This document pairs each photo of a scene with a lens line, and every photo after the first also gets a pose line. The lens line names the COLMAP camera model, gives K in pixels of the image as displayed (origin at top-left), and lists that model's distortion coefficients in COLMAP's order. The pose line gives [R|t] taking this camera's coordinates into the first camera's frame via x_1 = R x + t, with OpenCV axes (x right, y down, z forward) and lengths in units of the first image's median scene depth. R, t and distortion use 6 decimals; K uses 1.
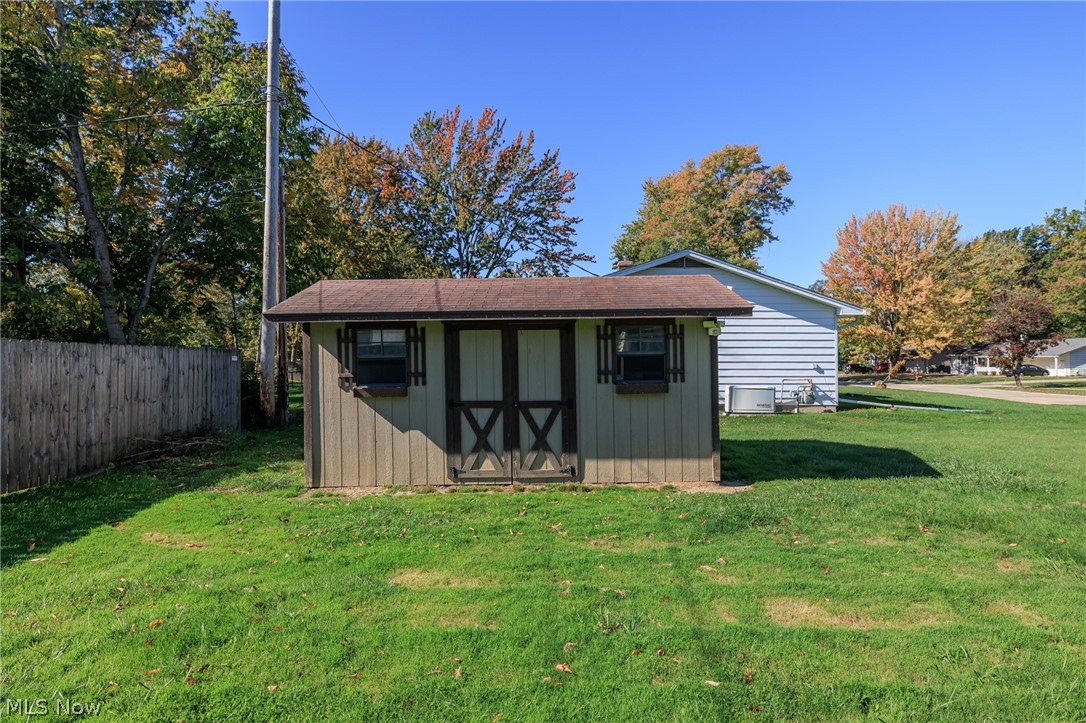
lens RADIAL K [[621.3, 0, 545.0], [0, 621.3, 357.8], [0, 0, 1]] dist [0.000838, 0.001270]
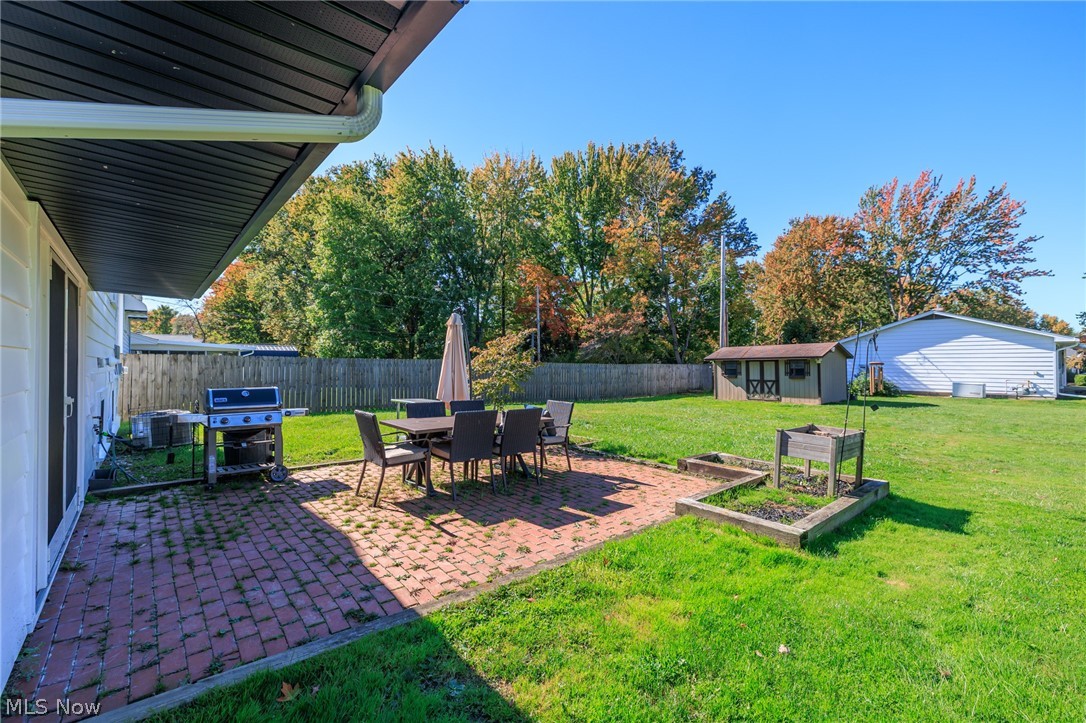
lens RADIAL K [[457.2, 0, 539.6], [0, 457.2, 354.5], [0, 0, 1]] dist [-0.002333, -0.000251]
pose [[0.614417, -0.015086, -0.788837, 0.926130], [0.005521, 0.999875, -0.014821, -0.039195], [0.788962, 0.004751, 0.614424, -1.284681]]
